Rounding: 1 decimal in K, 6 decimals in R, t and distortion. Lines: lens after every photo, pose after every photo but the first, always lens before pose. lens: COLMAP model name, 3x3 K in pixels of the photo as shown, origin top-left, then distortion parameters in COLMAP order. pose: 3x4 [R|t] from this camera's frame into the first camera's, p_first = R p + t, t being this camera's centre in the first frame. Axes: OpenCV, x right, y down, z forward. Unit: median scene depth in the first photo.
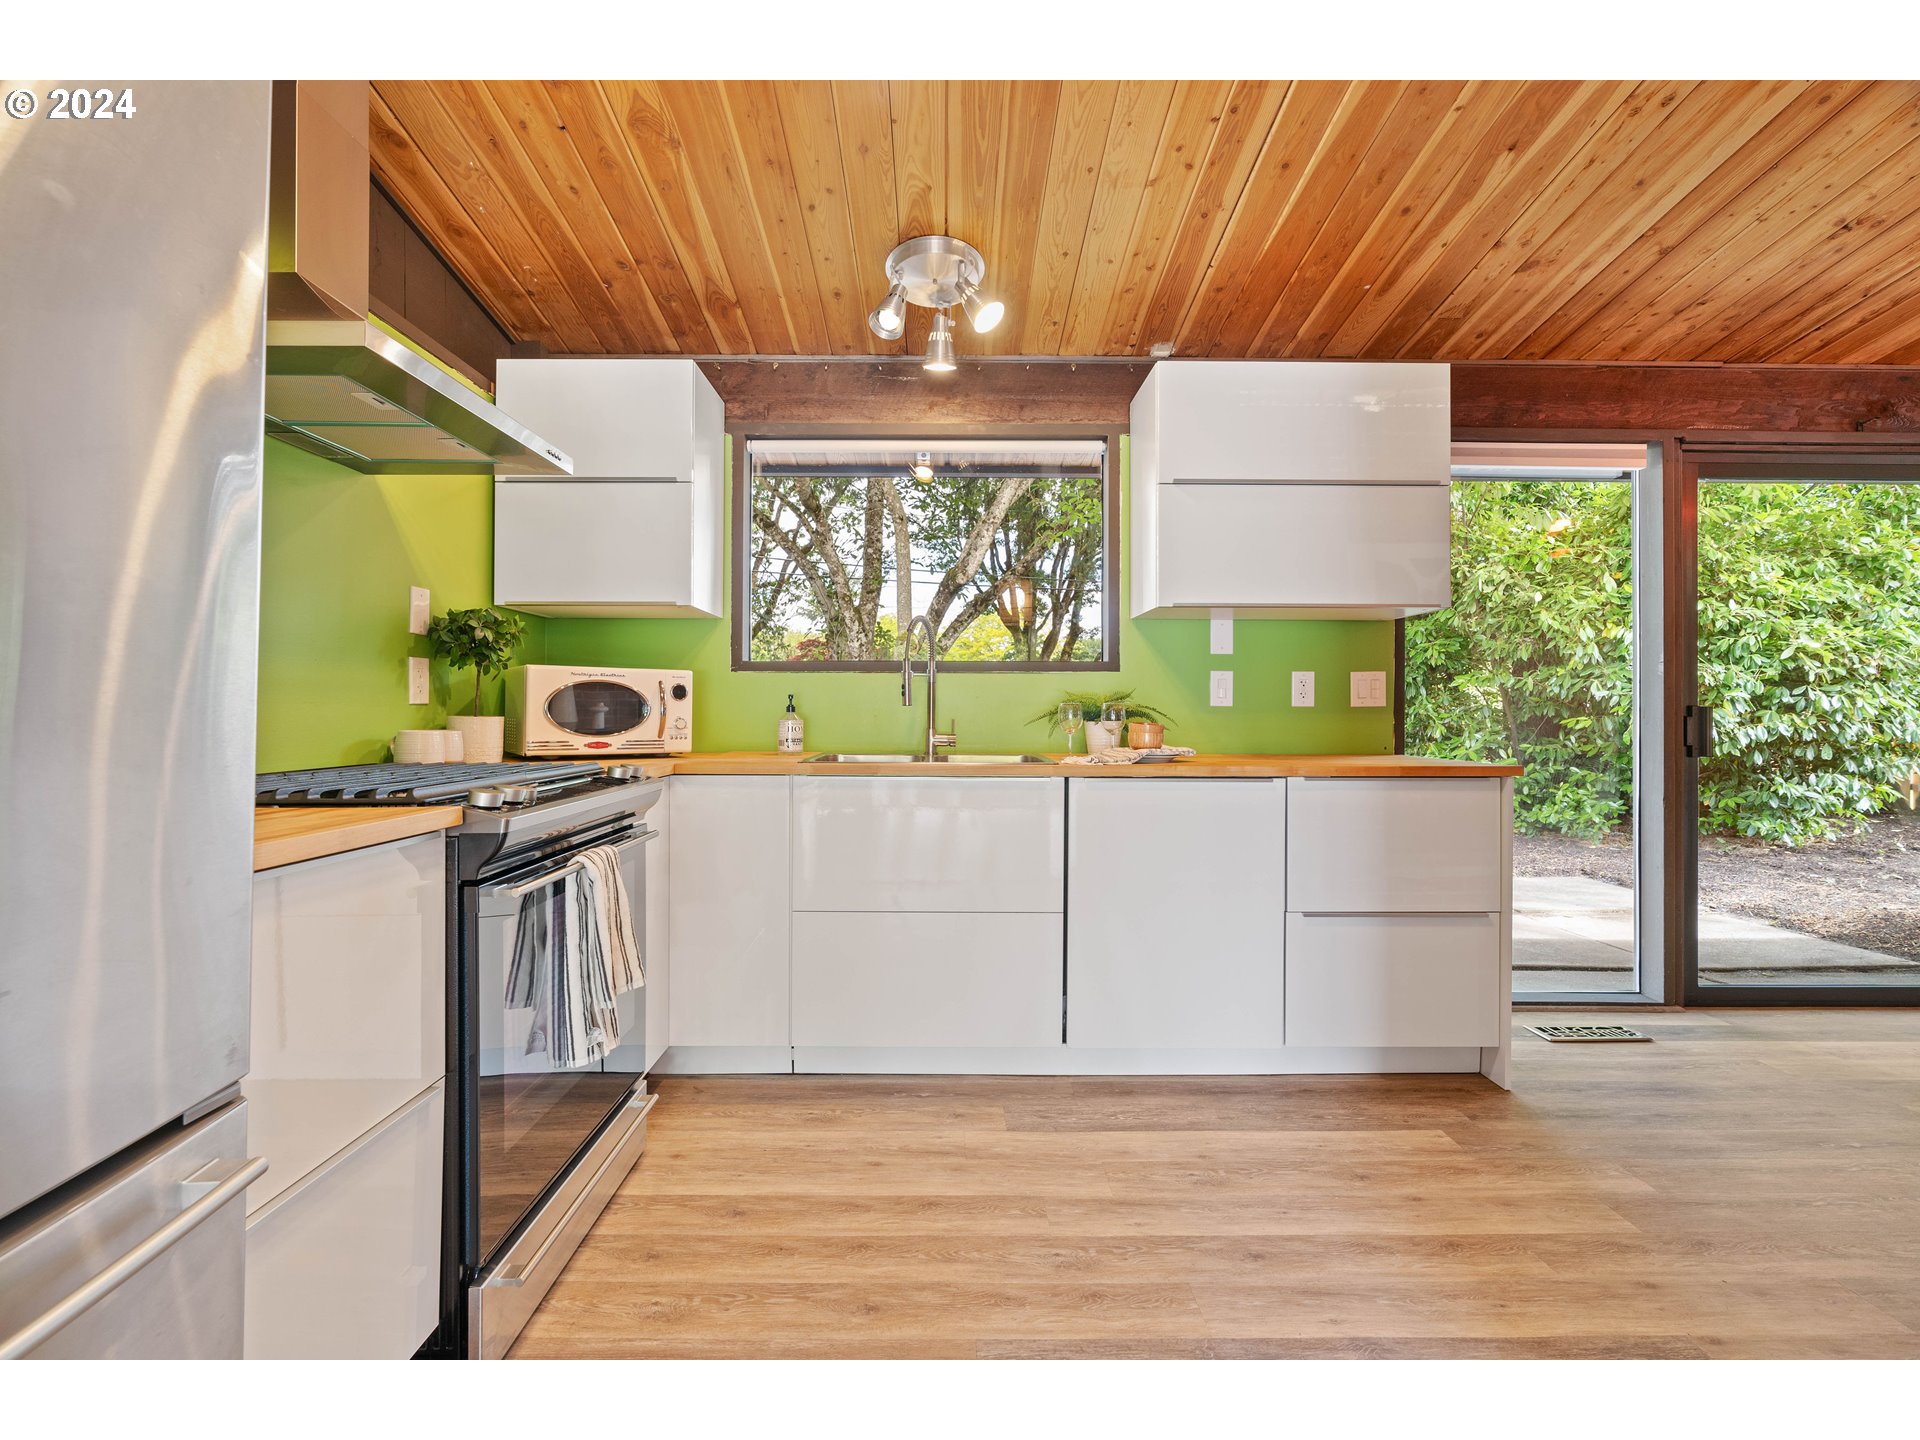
lens RADIAL K [[875.7, 0, 948.8], [0, 875.7, 715.6], [0, 0, 1]] dist [-0.001574, 0.000781]
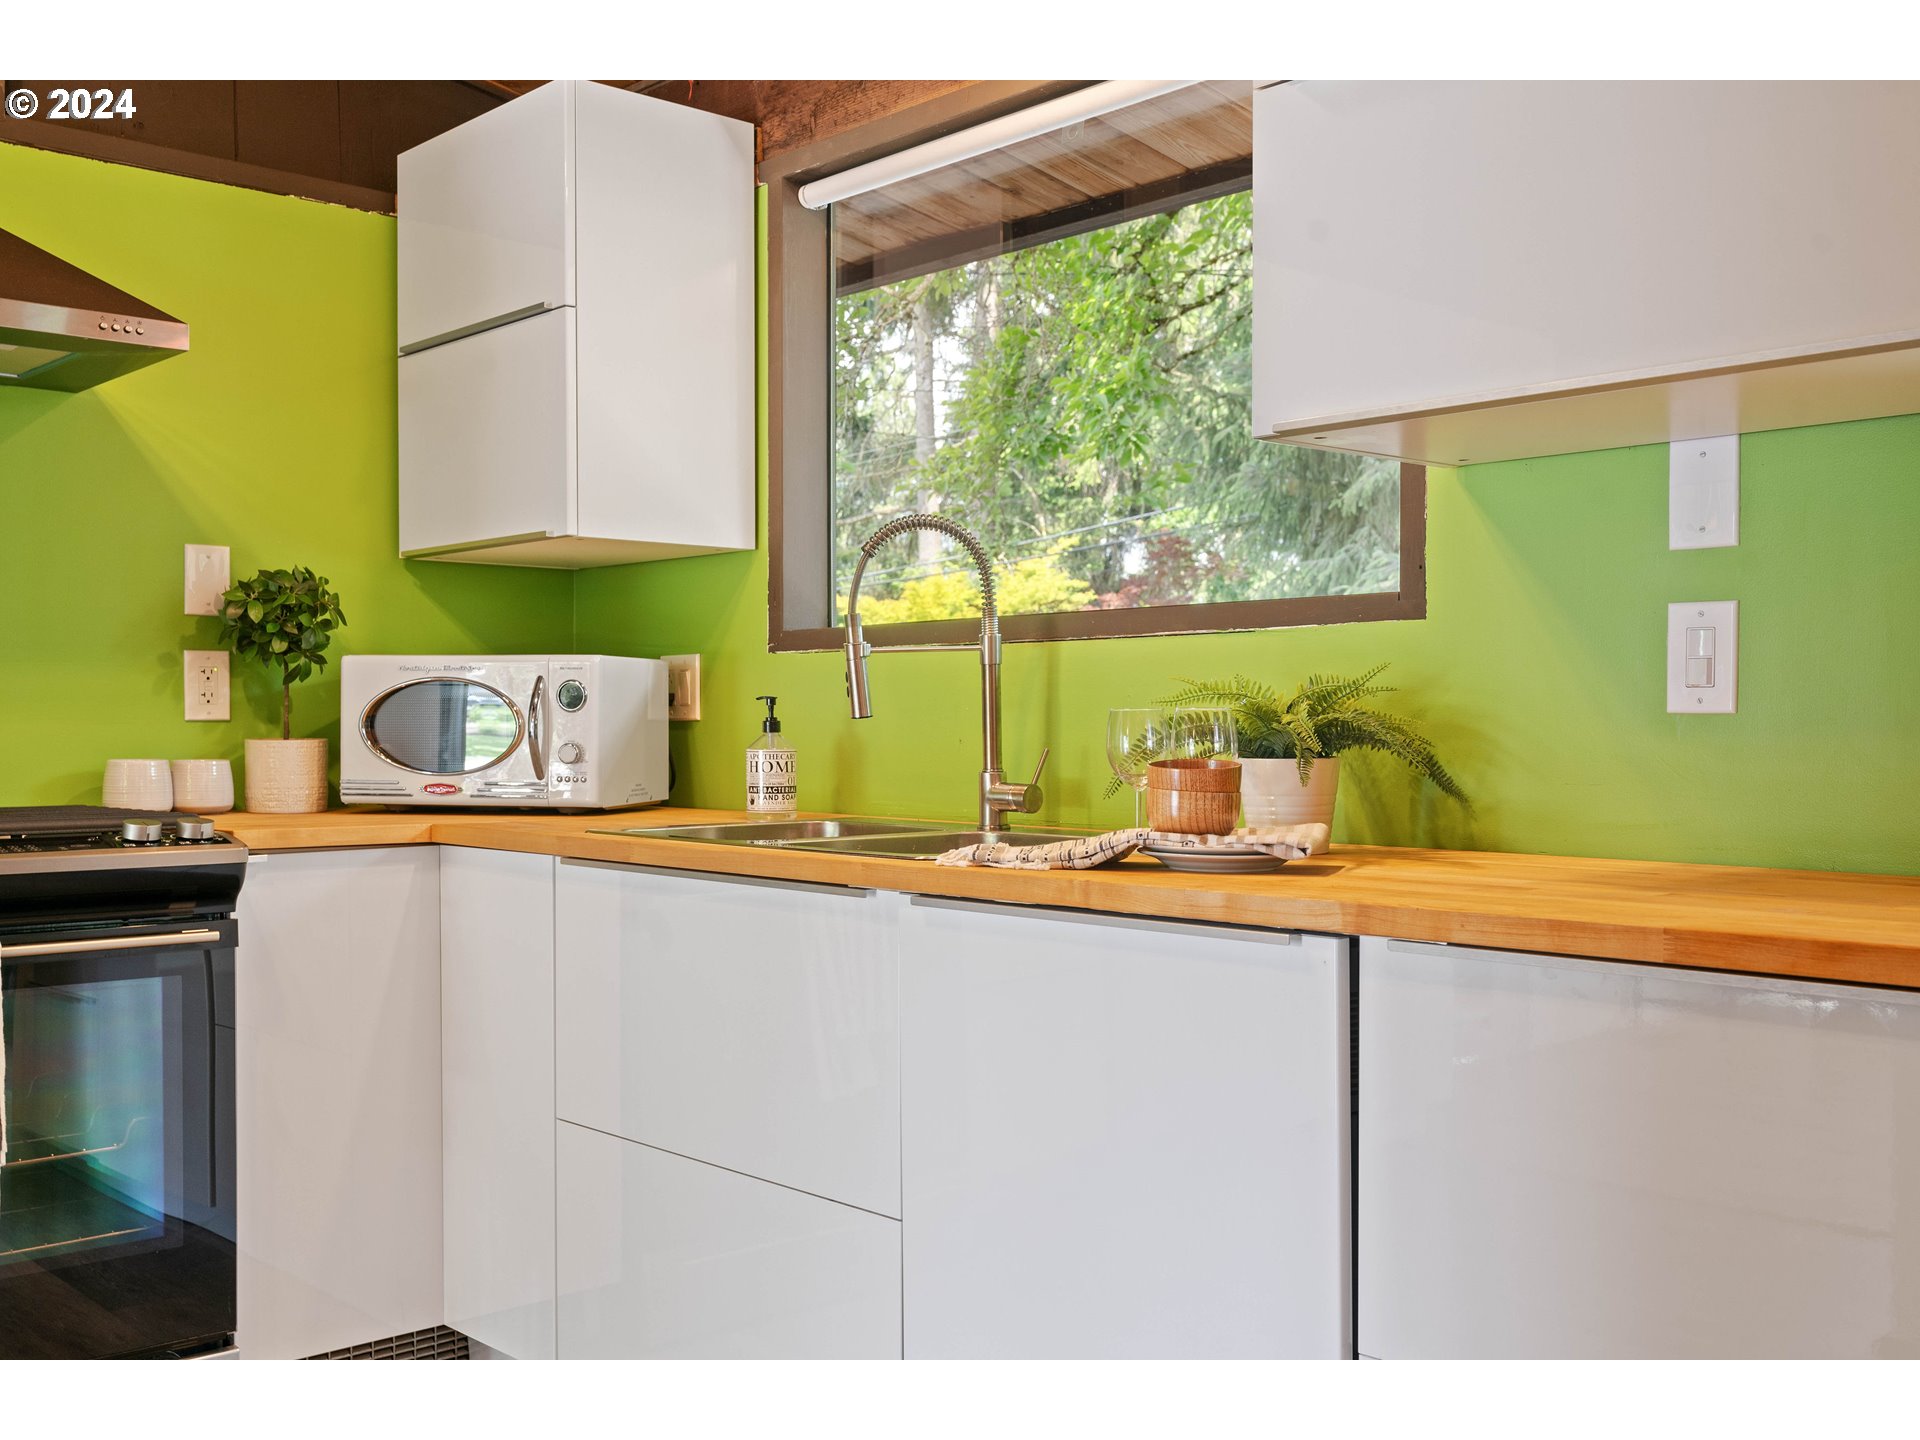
lens RADIAL K [[1896.3, 0, 960.0], [0, 1896.3, 720.0], [0, 0, 1]] dist [0.018869, 0.004634]
pose [[0.658639, -0.003504, -0.752451, 0.818856], [-0.003070, 0.999968, -0.007343, -0.004285], [0.752453, 0.007146, 0.658608, 0.451948]]
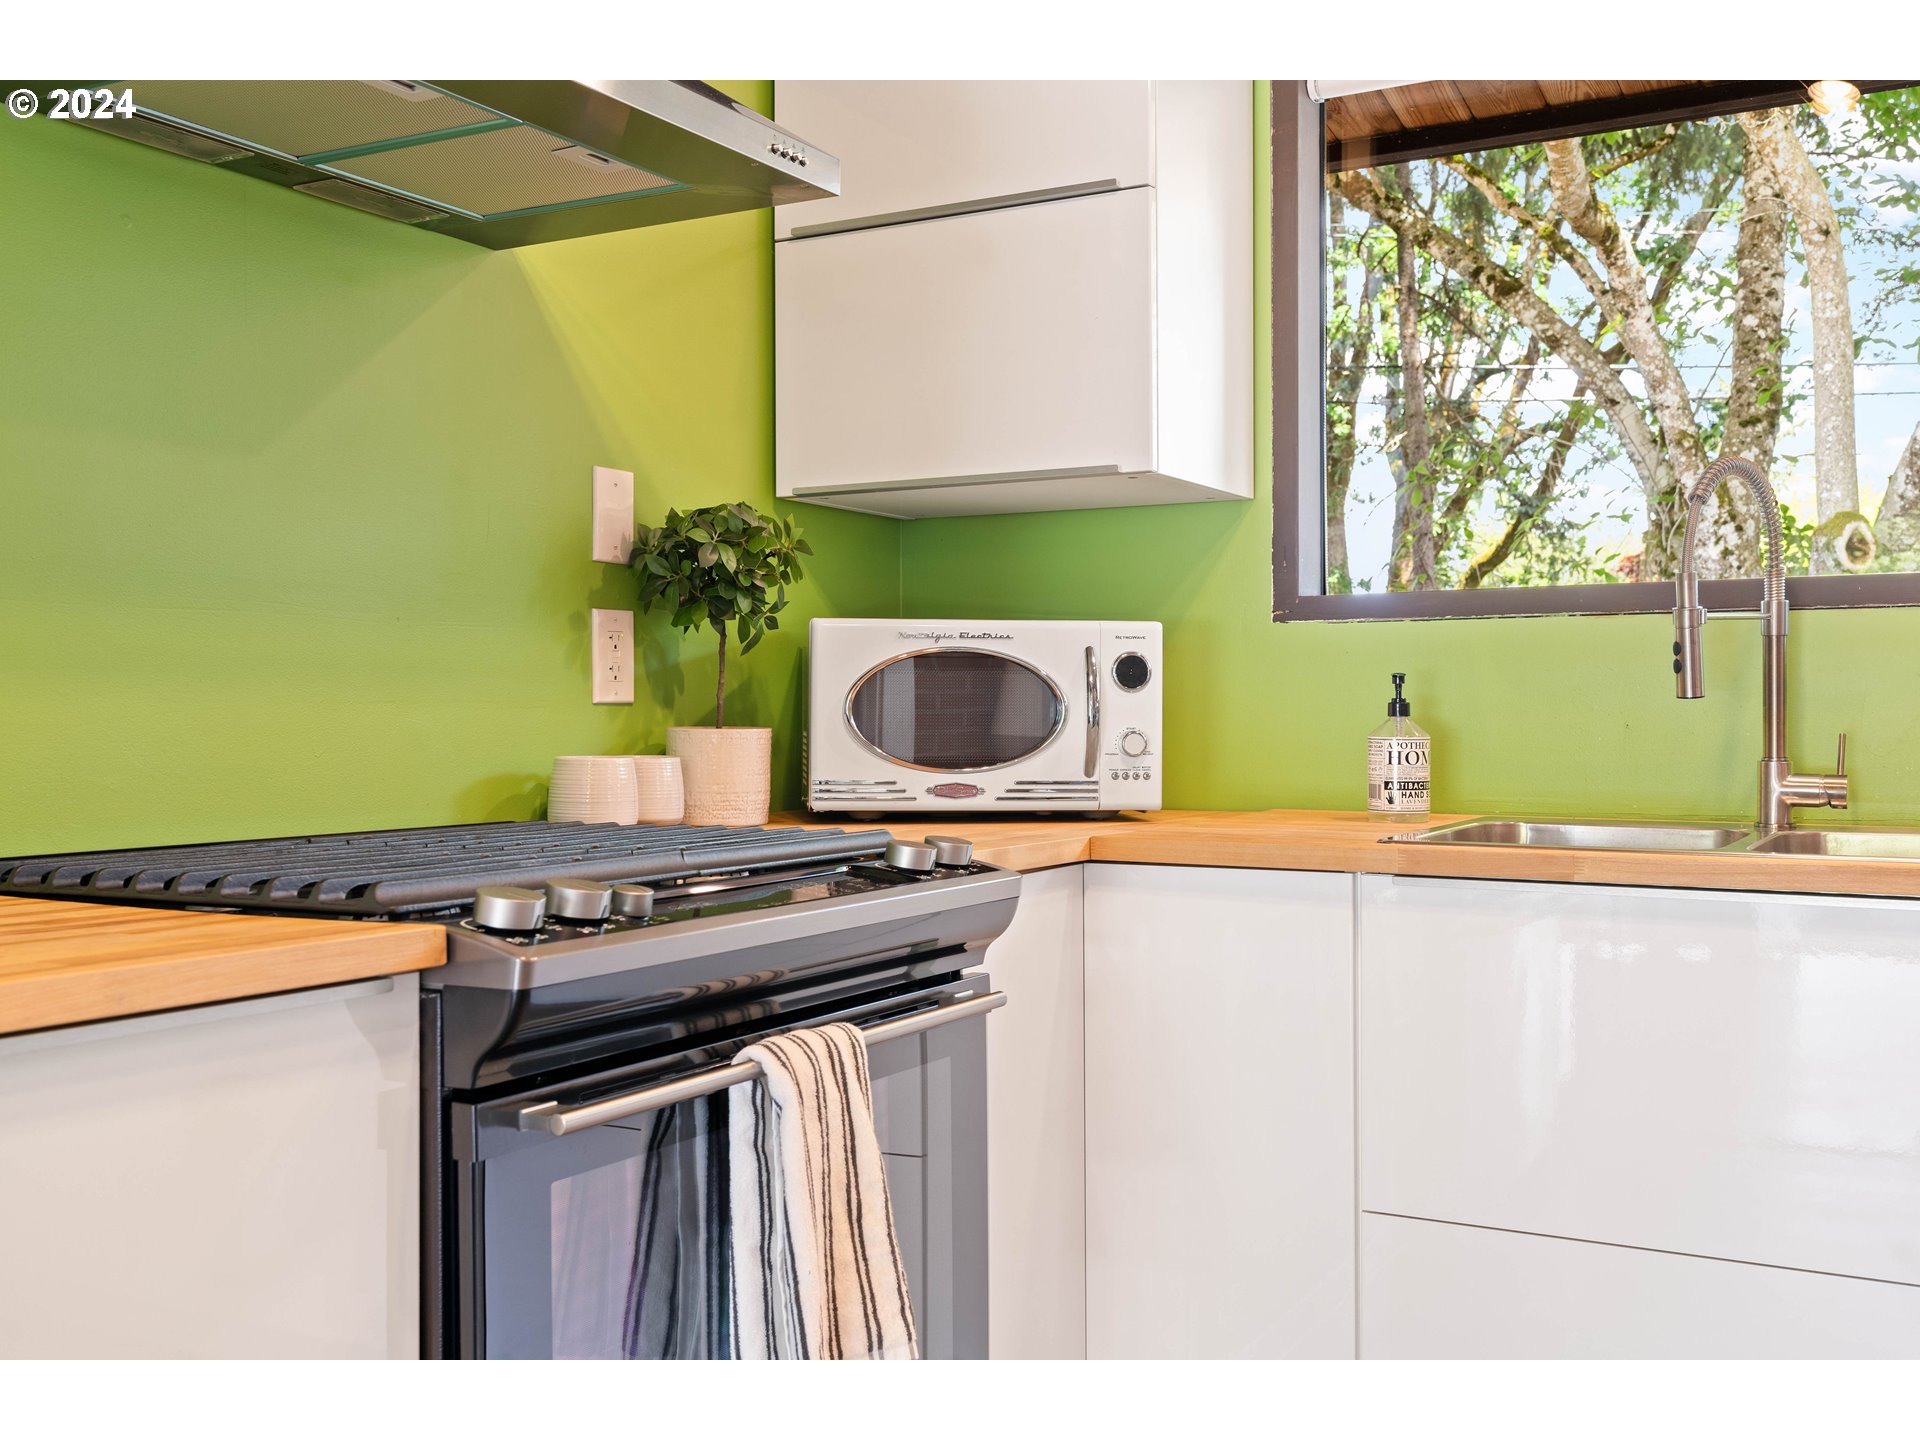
lens RADIAL K [[1896.3, 0, 960.0], [0, 1896.3, 720.0], [0, 0, 1]] dist [0.018869, 0.004634]
pose [[0.871180, -0.002124, -0.490960, 0.092016], [0.001130, 0.999997, -0.002320, -0.000664], [0.490963, 0.001466, 0.871179, 0.147880]]
